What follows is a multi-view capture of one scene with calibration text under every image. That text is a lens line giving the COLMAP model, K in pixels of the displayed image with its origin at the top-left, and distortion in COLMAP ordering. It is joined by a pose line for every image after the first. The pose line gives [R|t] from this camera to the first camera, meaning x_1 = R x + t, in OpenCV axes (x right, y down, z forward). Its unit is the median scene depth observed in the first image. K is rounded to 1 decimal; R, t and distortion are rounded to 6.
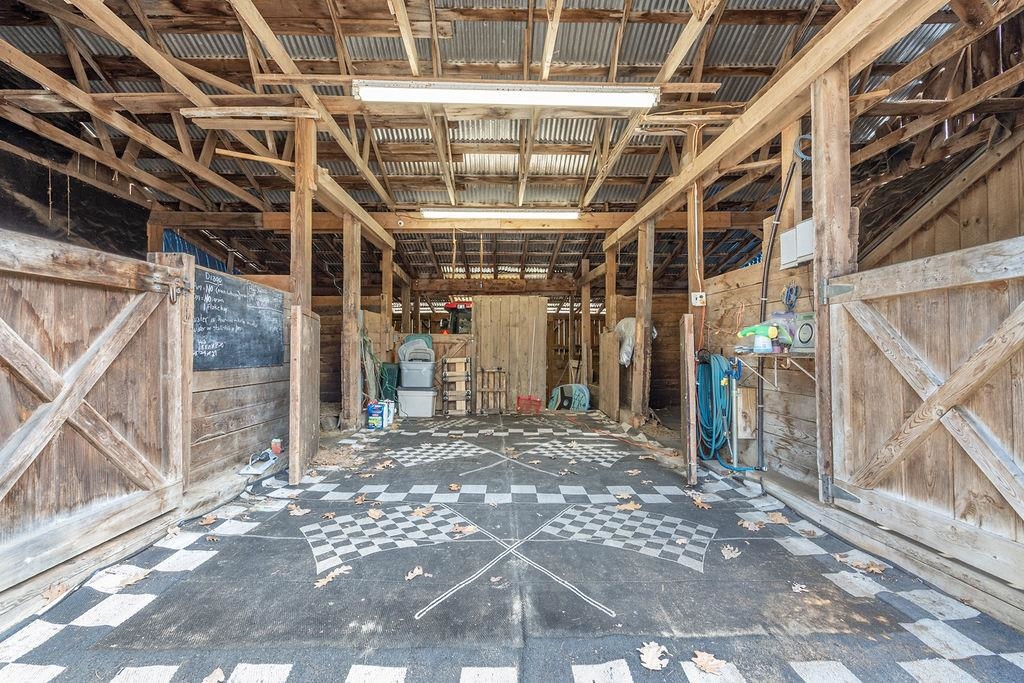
lens RADIAL K [[460.9, 0, 510.1], [0, 460.9, 341.0], [0, 0, 1]] dist [-0.005687, 0.002659]
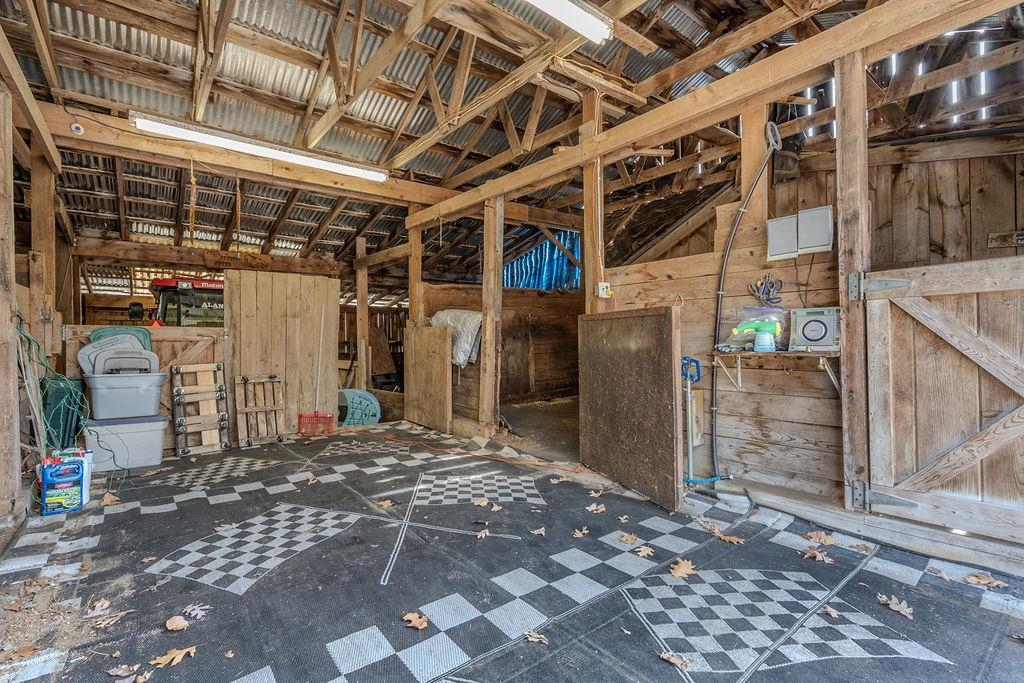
lens RADIAL K [[460.9, 0, 510.2], [0, 460.9, 342.9], [0, 0, 1]] dist [-0.005687, 0.002659]
pose [[0.800913, -0.010935, 0.598681, -0.356726], [0.001329, 0.999863, 0.016484, -0.006387], [-0.598779, -0.012407, 0.800818, 0.539764]]
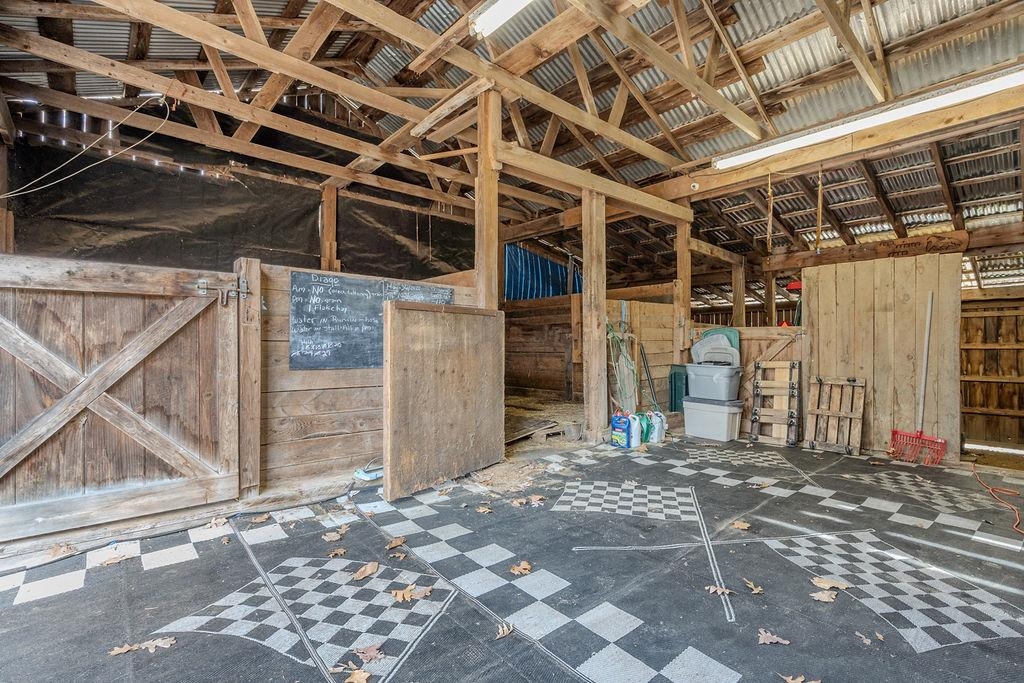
lens RADIAL K [[460.9, 0, 512.0], [0, 460.9, 343.4], [0, 0, 1]] dist [-0.005687, 0.002659]
pose [[0.641816, -0.003063, -0.766852, 0.370004], [0.011676, 0.999915, 0.005778, 0.004234], [0.766769, -0.012662, 0.641798, 0.607560]]
